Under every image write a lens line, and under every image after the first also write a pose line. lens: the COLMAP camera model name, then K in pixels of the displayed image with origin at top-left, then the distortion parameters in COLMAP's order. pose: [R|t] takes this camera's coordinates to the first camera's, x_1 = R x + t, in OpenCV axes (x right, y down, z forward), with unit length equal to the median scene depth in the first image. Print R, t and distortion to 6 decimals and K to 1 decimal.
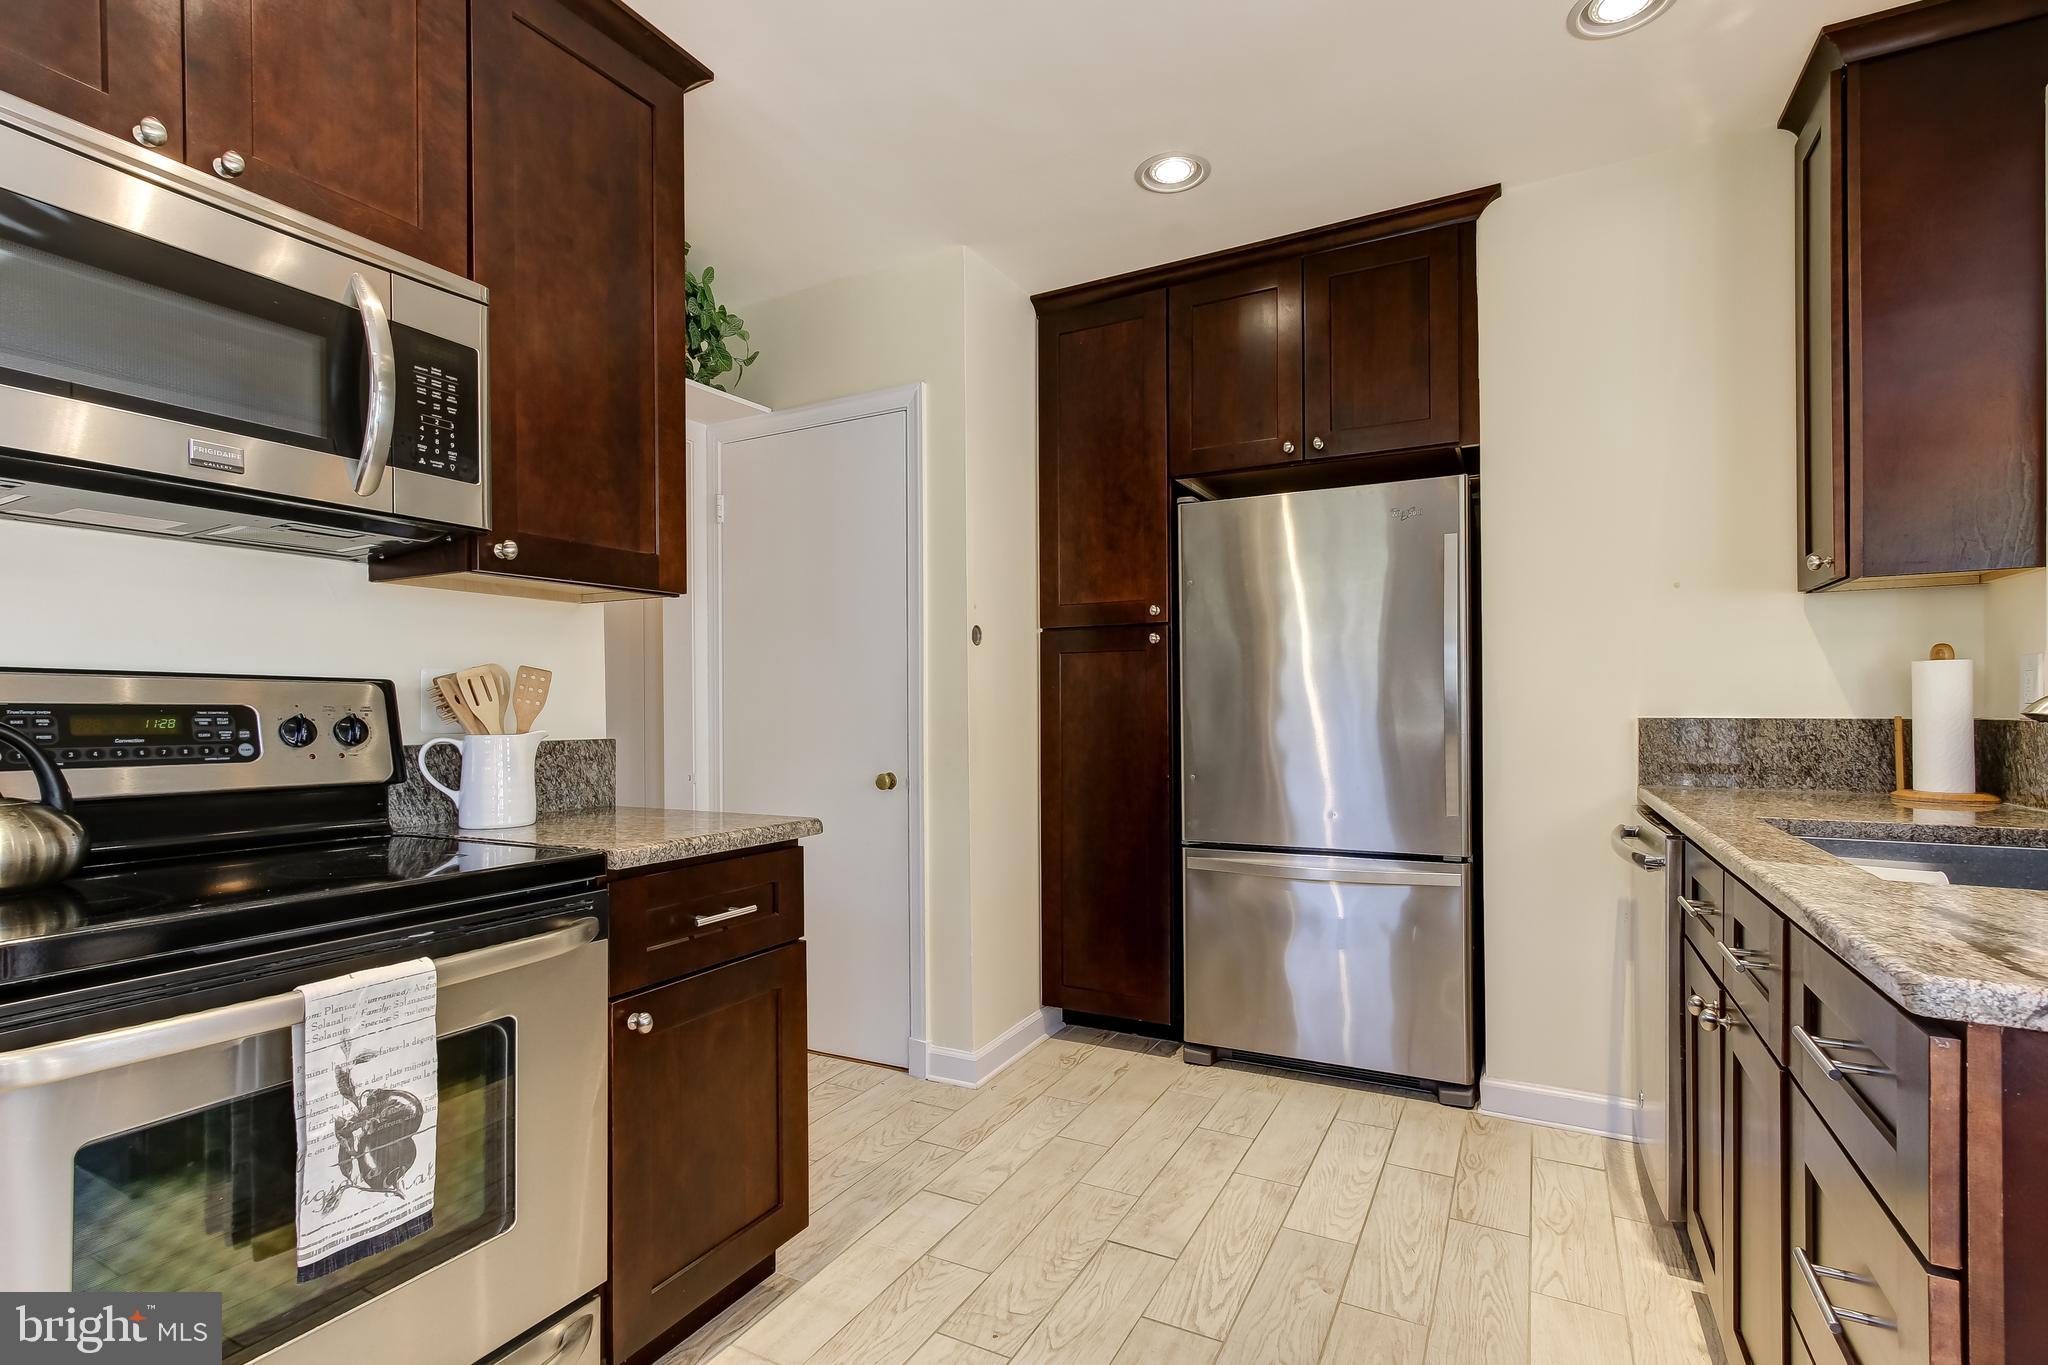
lens RADIAL K [[979.1, 0, 1018.3], [0, 979.1, 706.5], [0, 0, 1]] dist [0.001987, 0.004570]
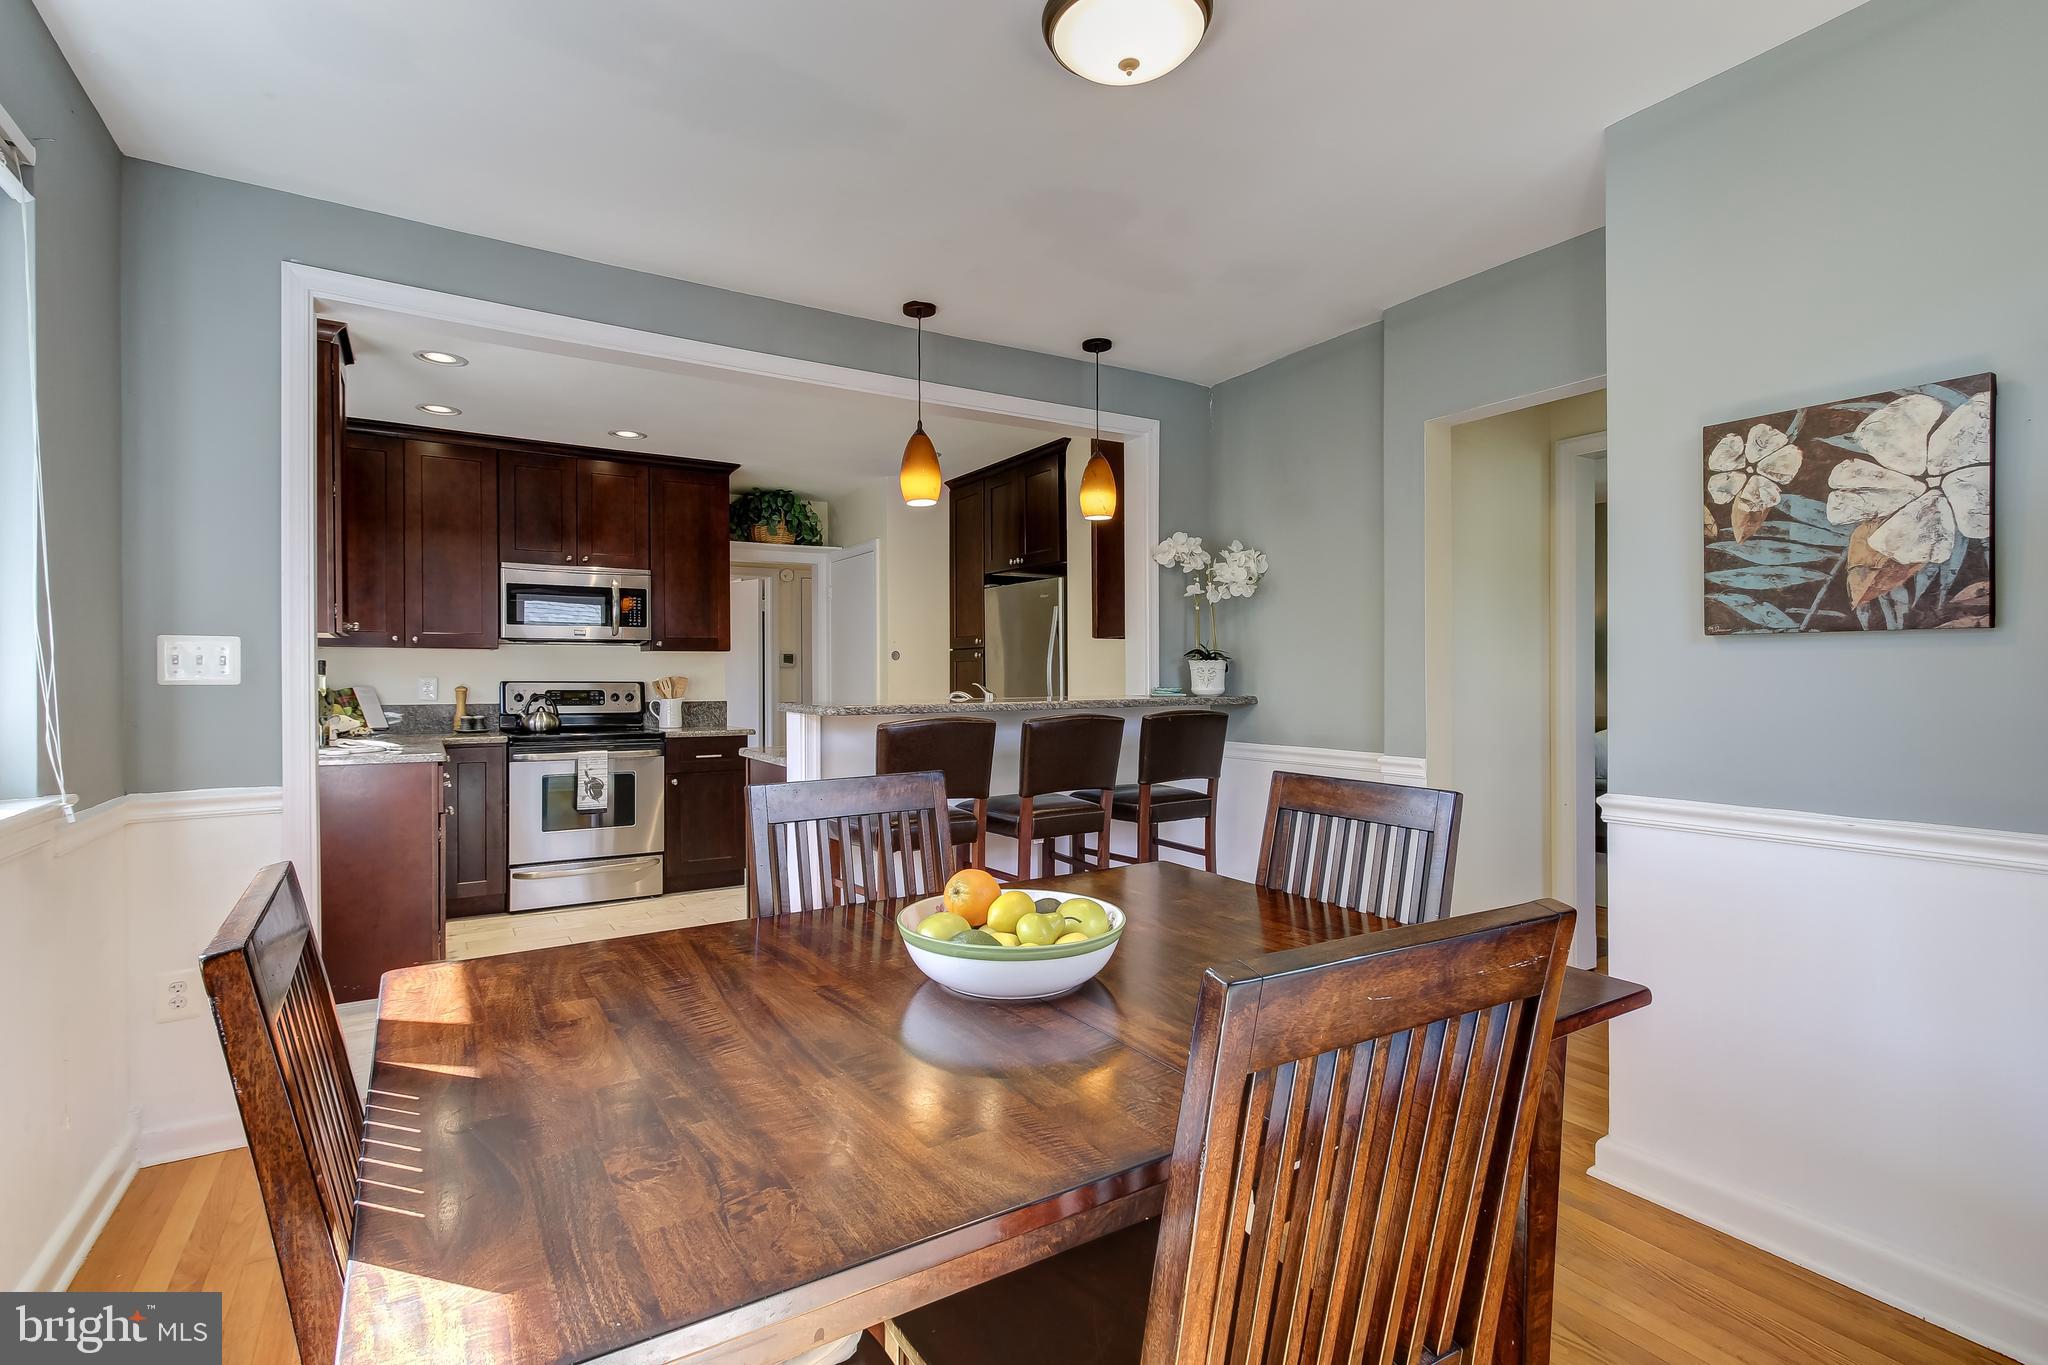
lens RADIAL K [[979.1, 0, 1000.1], [0, 979.1, 680.0], [0, 0, 1]] dist [0.001987, 0.004570]
pose [[0.863106, 0.003139, -0.505014, 2.010351], [0.000740, 0.999972, 0.007480, -0.055187], [0.505023, -0.006830, 0.863079, -1.206192]]
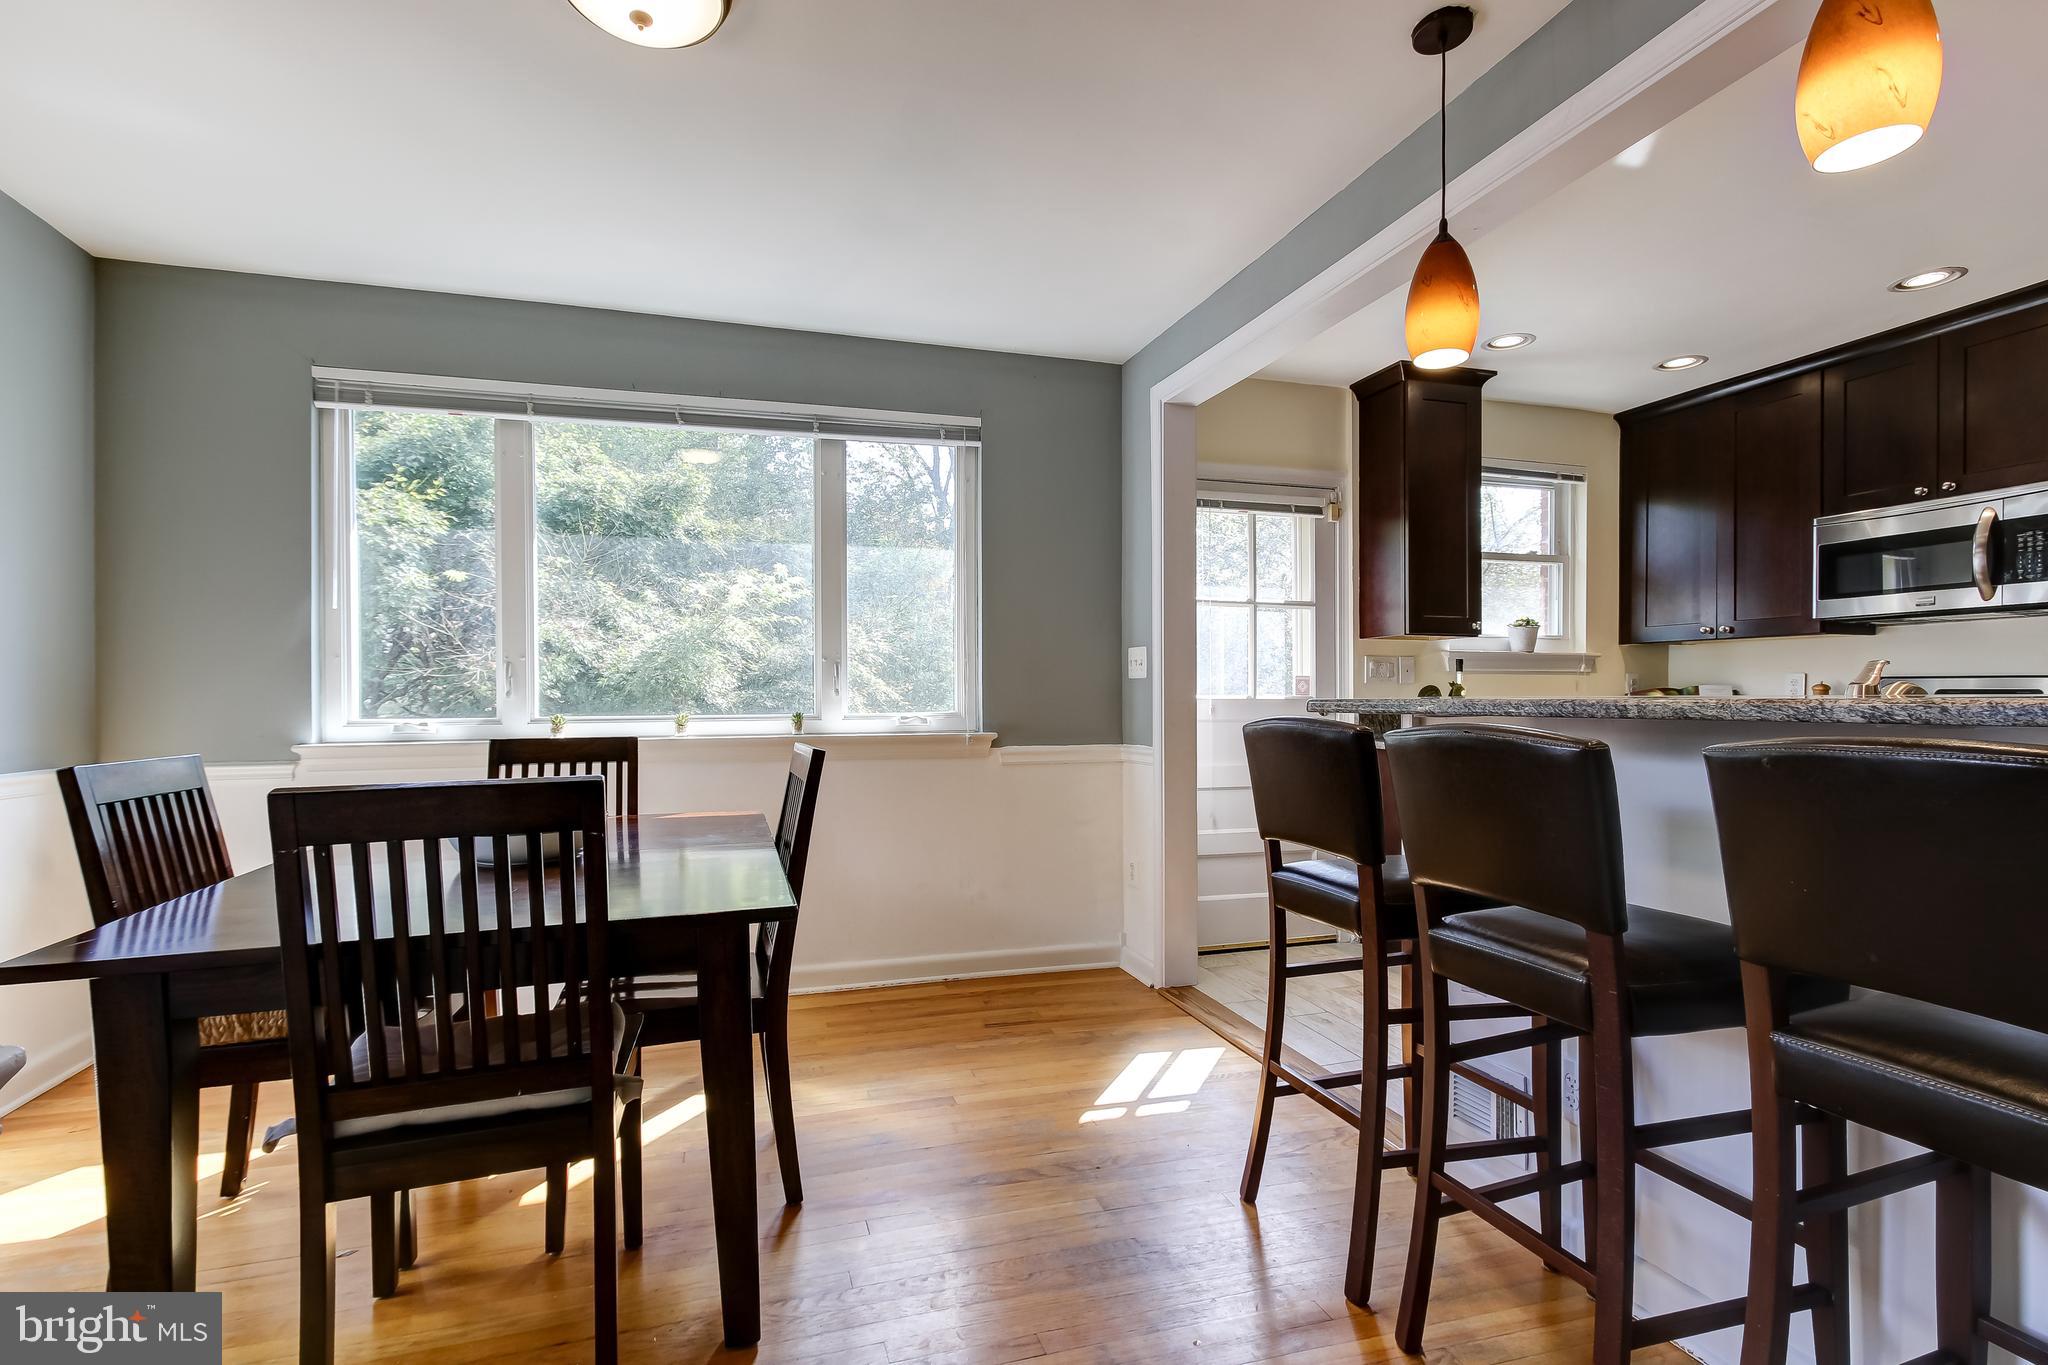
lens RADIAL K [[979.1, 0, 1026.2], [0, 979.1, 698.9], [0, 0, 1]] dist [0.001987, 0.004570]
pose [[-0.702661, 0.011850, -0.711426, 2.098445], [0.010609, 0.999925, 0.006178, -0.012515], [0.711446, -0.003206, -0.702734, 0.800563]]
